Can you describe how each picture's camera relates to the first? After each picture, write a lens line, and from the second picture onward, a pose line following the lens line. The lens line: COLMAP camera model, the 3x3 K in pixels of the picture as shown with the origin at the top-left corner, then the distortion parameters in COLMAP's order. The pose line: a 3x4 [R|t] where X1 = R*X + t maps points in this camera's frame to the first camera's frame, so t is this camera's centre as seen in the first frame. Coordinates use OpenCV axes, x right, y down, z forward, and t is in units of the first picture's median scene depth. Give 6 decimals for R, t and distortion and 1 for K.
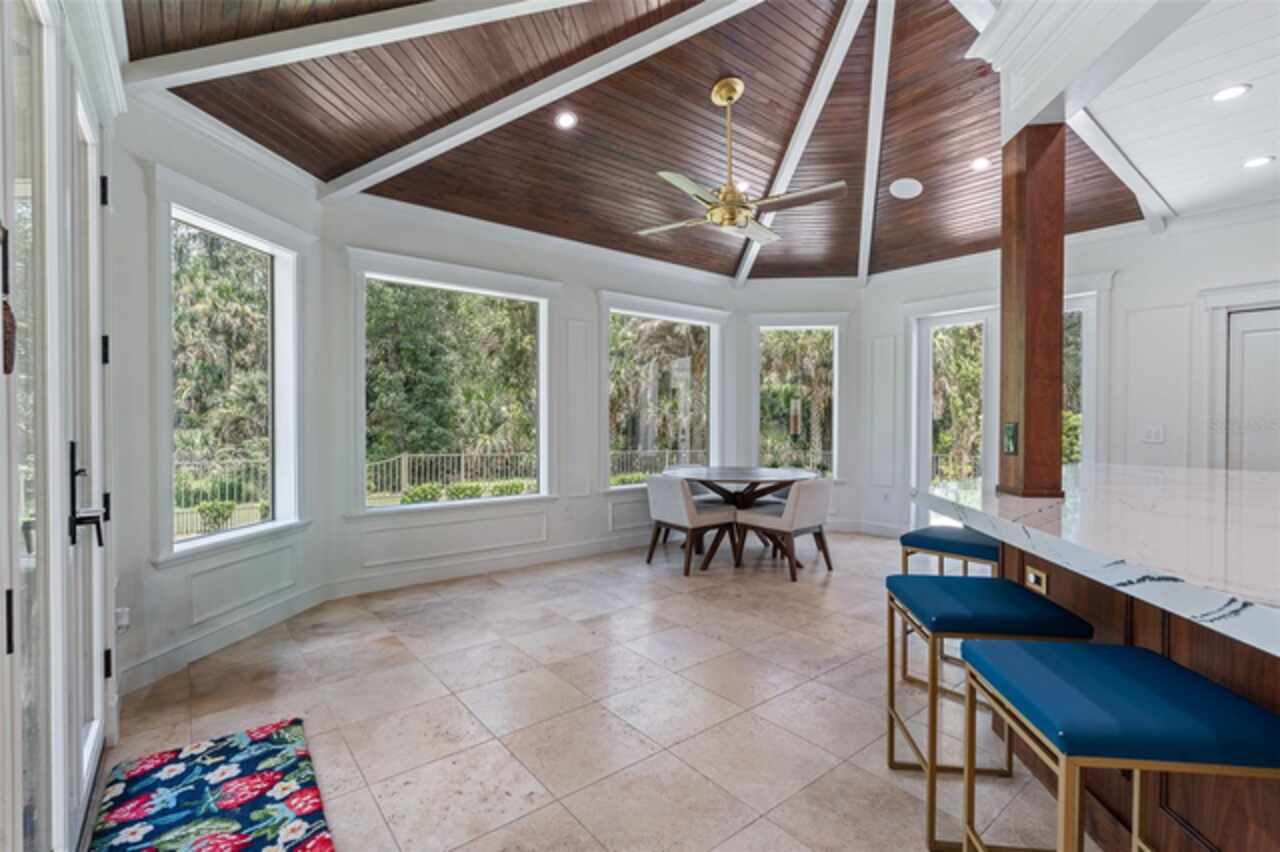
lens RADIAL K [[575.4, 0, 638.9], [0, 575.4, 424.6], [0, 0, 1]] dist [-0.003530, -0.000073]
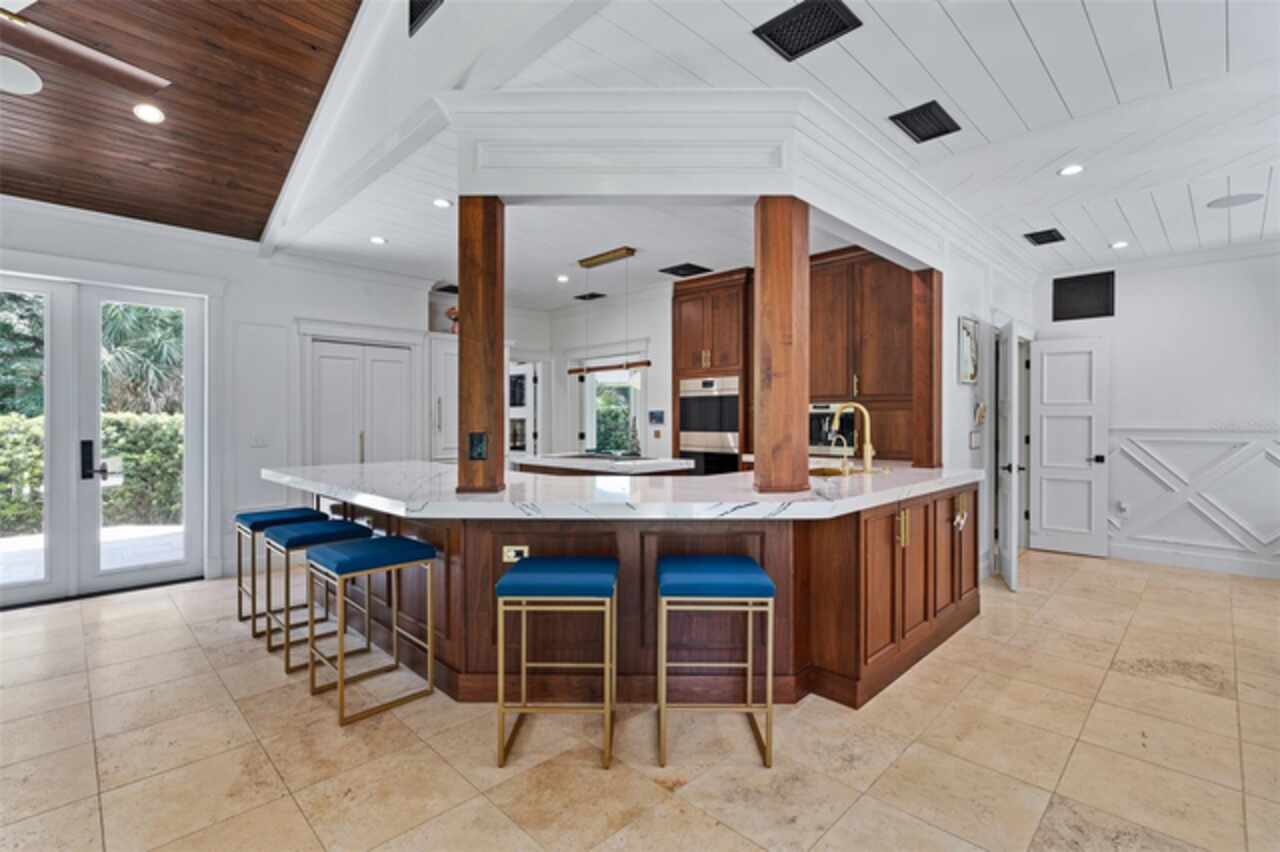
lens RADIAL K [[575.4, 0, 640.5], [0, 575.4, 423.2], [0, 0, 1]] dist [-0.003530, -0.000073]
pose [[-0.109049, -0.006647, 0.994014, -0.380828], [0.009828, 0.999922, 0.007765, -0.018748], [-0.993988, 0.010616, -0.108975, 0.524901]]
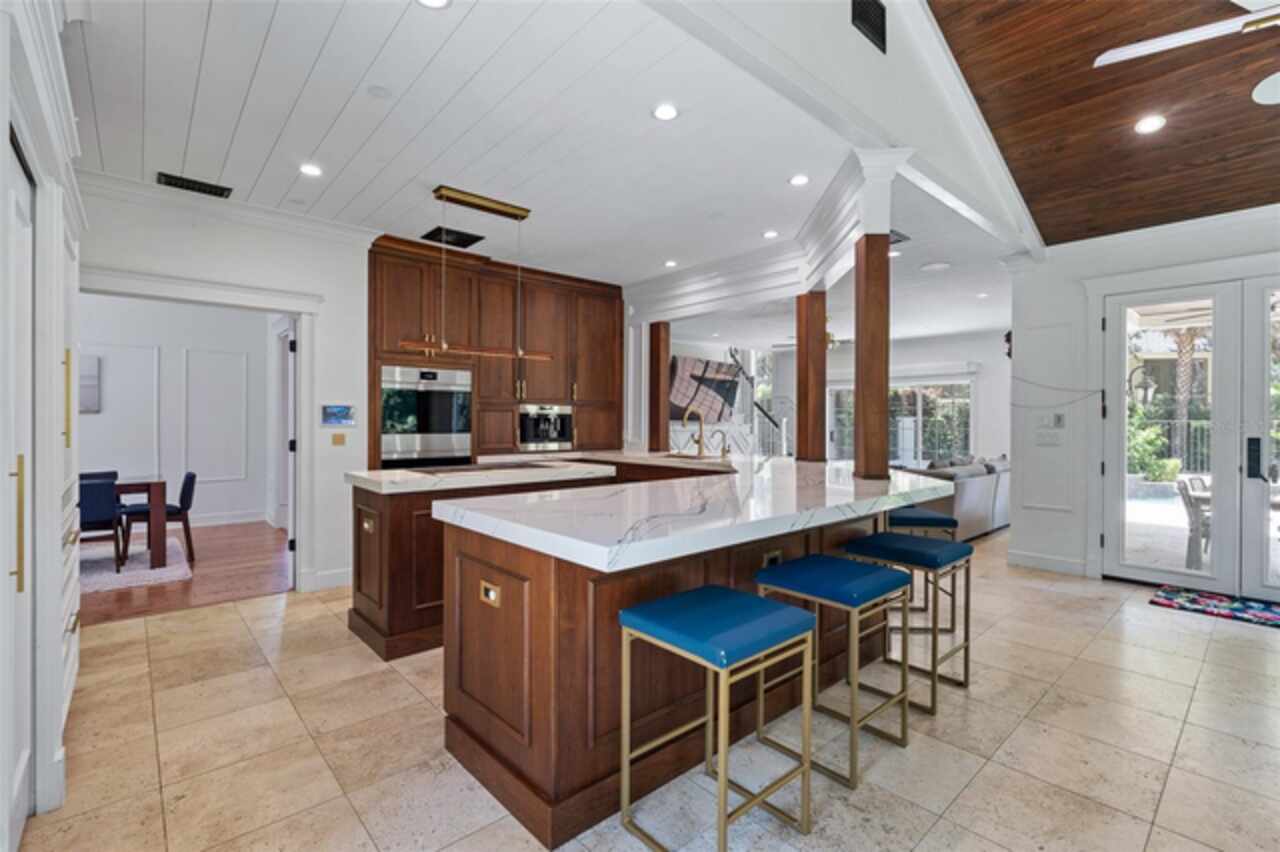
lens RADIAL K [[575.4, 0, 642.8], [0, 575.4, 423.9], [0, 0, 1]] dist [-0.003530, -0.000073]
pose [[-0.998487, -0.004715, -0.054794, 0.113803], [-0.005542, 0.999873, 0.014952, -0.021318], [0.054717, 0.015233, -0.998386, 0.951248]]
